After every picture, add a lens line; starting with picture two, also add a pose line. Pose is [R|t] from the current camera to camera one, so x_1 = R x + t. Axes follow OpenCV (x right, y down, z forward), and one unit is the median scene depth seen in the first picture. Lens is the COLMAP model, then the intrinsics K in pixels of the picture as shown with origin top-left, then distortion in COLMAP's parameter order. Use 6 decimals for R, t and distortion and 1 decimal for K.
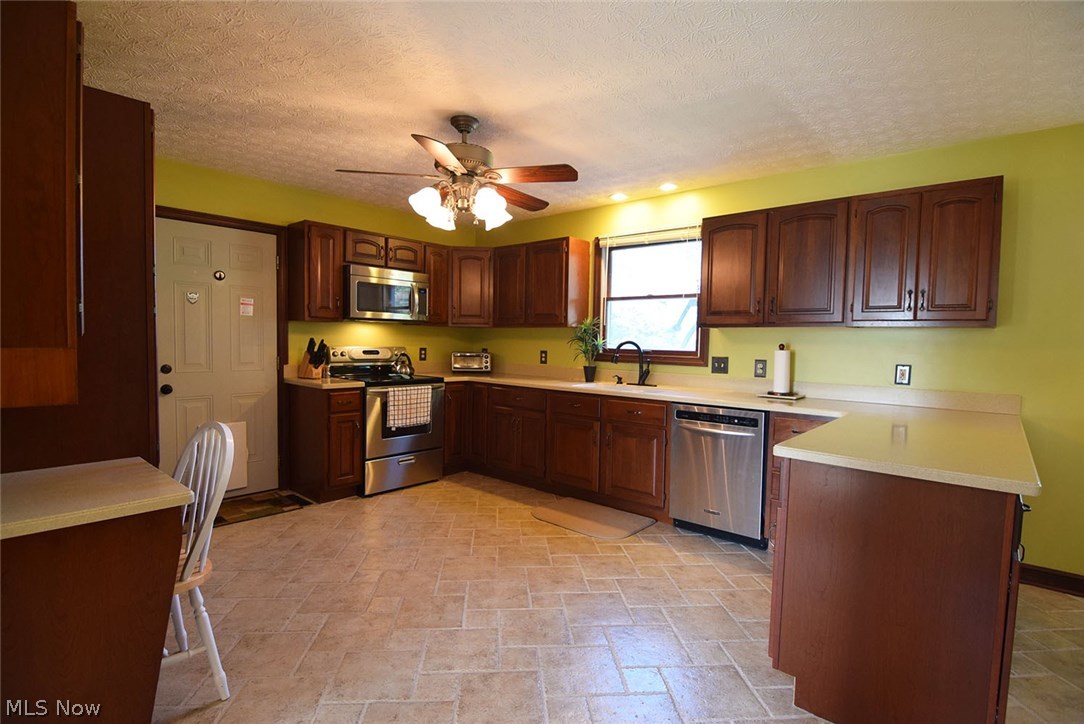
lens RADIAL K [[529.0, 0, 539.0], [0, 529.0, 361.0], [0, 0, 1]] dist [-0.014828, -0.004312]
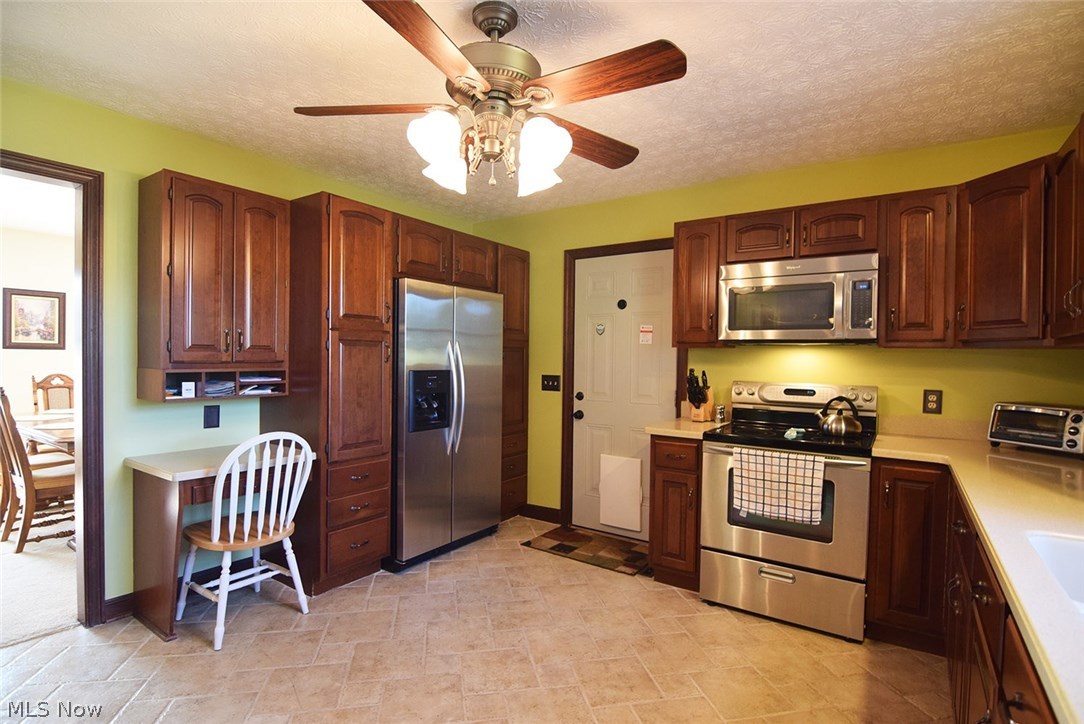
lens RADIAL K [[529.0, 0, 542.0], [0, 529.0, 364.2], [0, 0, 1]] dist [-0.014828, -0.004312]
pose [[0.116634, -0.004847, -0.993163, 0.326715], [-0.052351, 0.998568, -0.011021, -0.030624], [0.991794, 0.053278, 0.116213, 0.693684]]
